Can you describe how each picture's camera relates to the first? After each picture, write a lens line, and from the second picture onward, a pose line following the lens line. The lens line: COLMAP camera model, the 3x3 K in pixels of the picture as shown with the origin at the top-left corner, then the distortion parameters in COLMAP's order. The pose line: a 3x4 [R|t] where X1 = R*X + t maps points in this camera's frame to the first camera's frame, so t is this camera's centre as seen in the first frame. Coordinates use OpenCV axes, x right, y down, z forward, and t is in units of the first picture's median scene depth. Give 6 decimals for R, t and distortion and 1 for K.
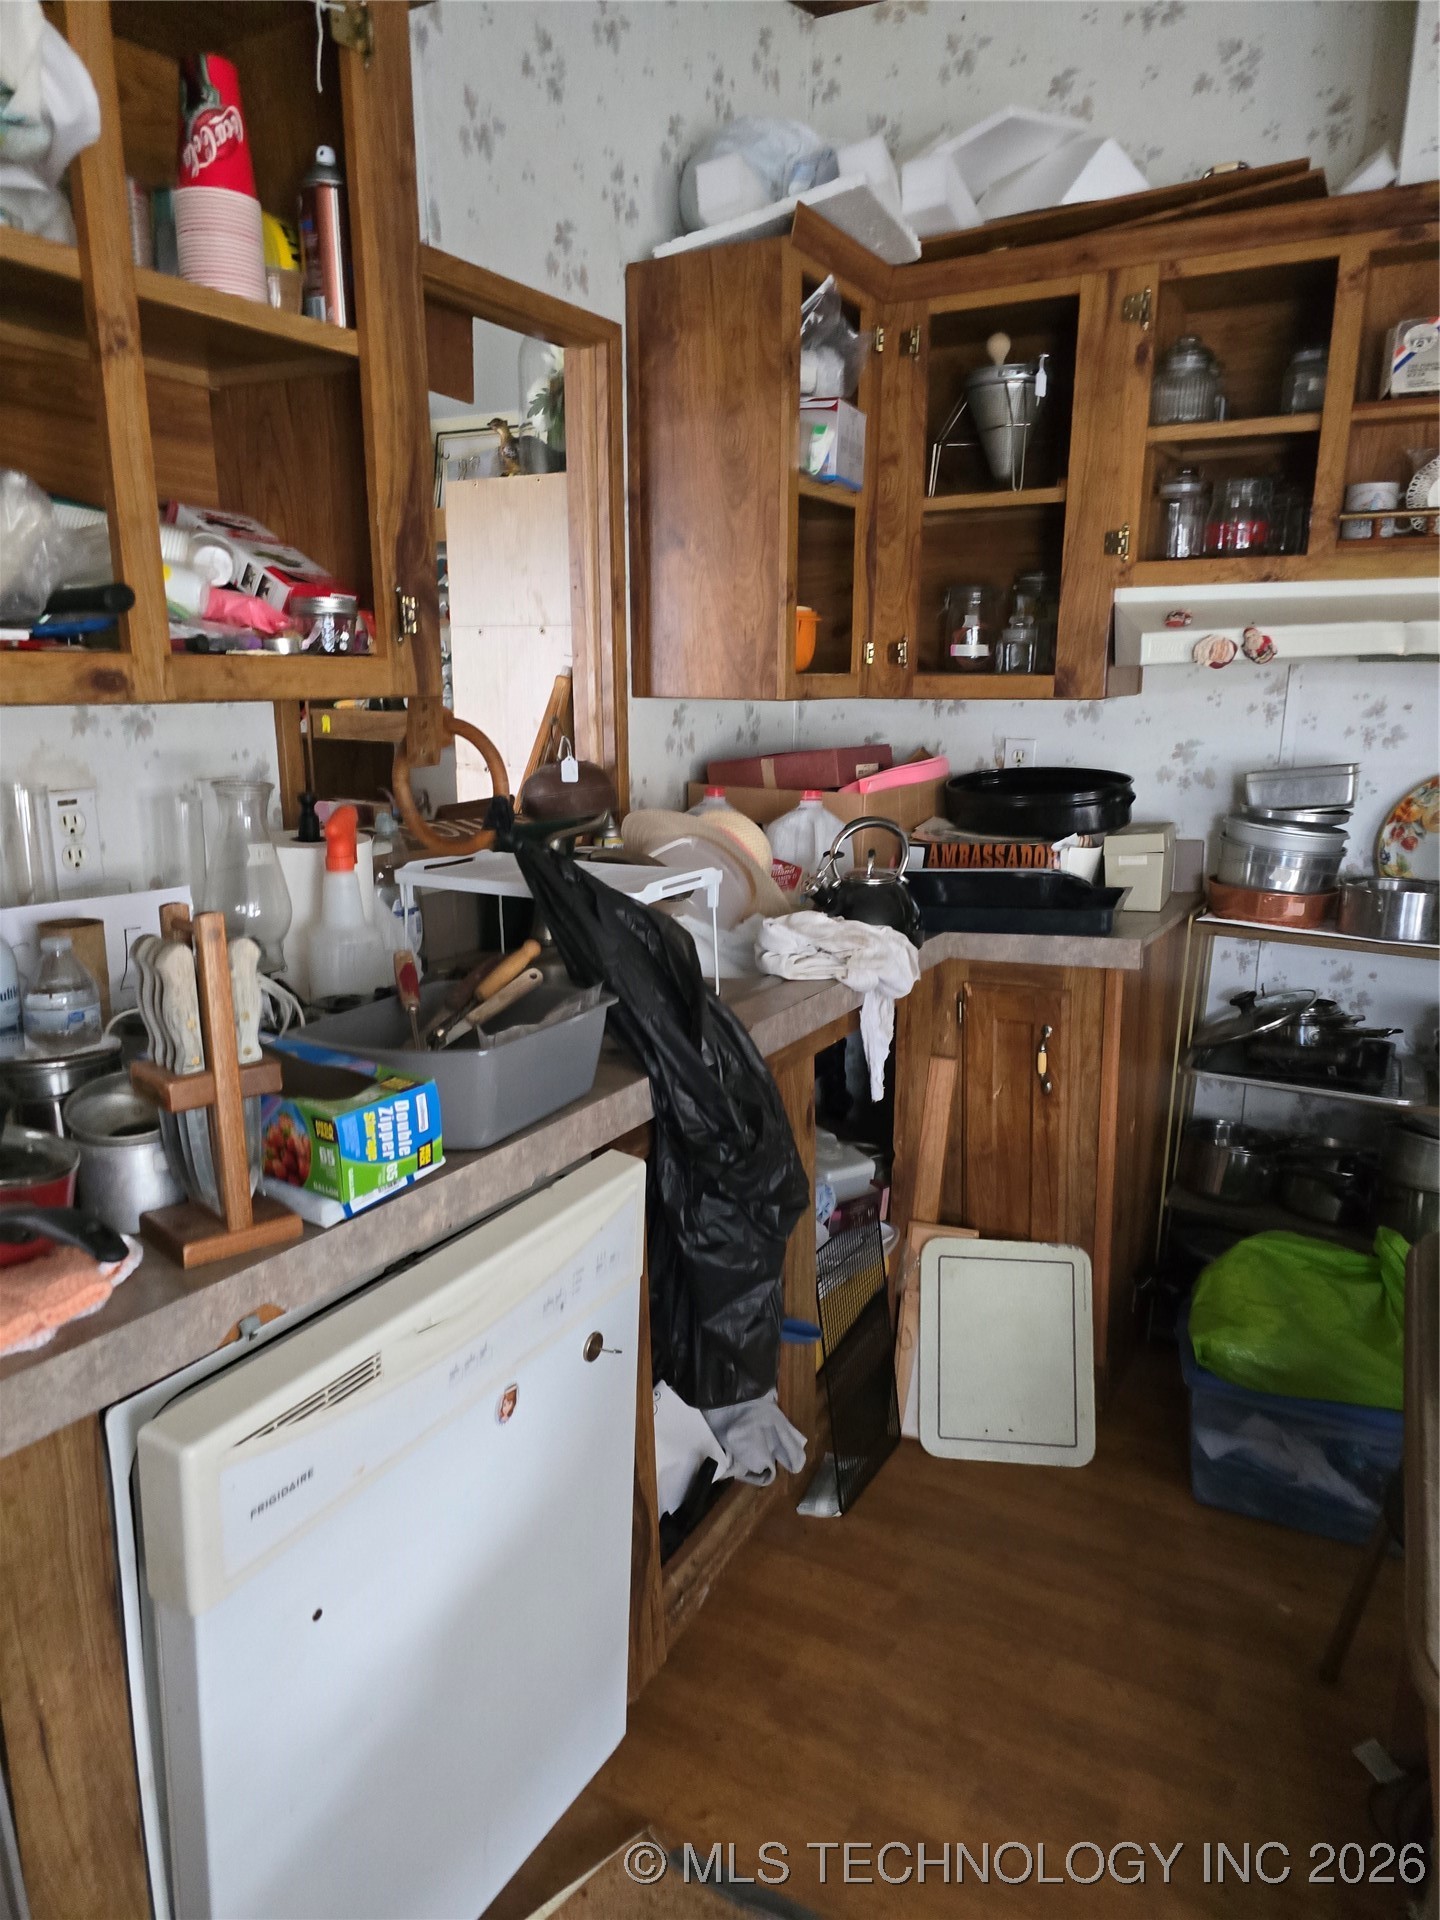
lens RADIAL K [[1298.7, 0, 715.3], [0, 1298.7, 966.7], [0, 0, 1]] dist [0.022775, -0.006721]
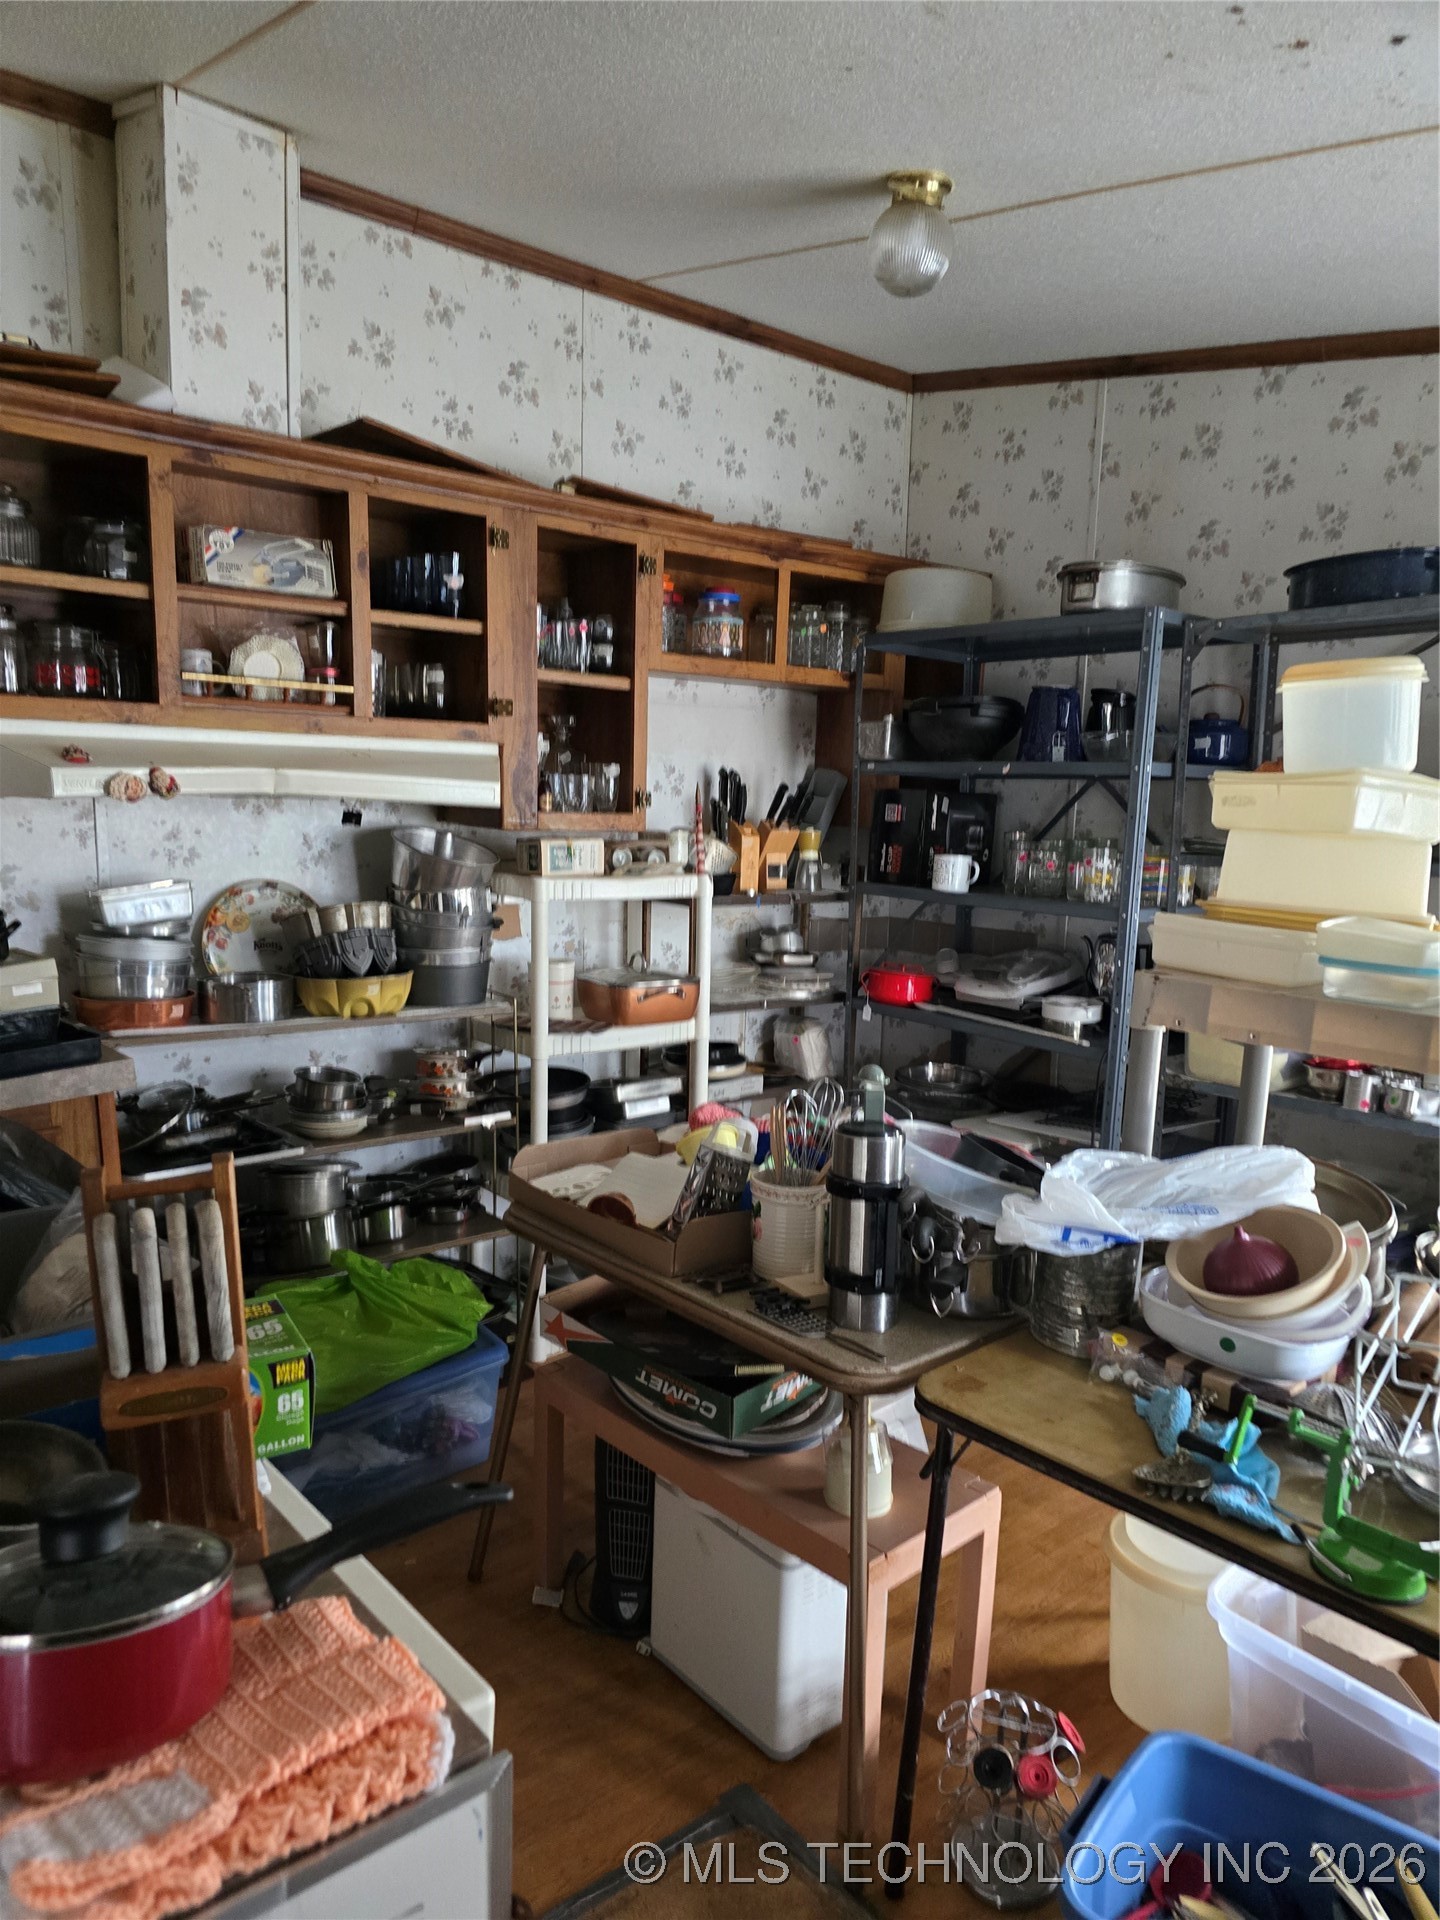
lens RADIAL K [[1298.7, 0, 721.1], [0, 1298.7, 954.3], [0, 0, 1]] dist [0.022775, -0.006721]
pose [[0.348618, -0.109867, 0.930803, -0.459292], [0.181535, 0.982215, 0.047945, -0.065324], [-0.919516, 0.152259, 0.362362, 0.166156]]
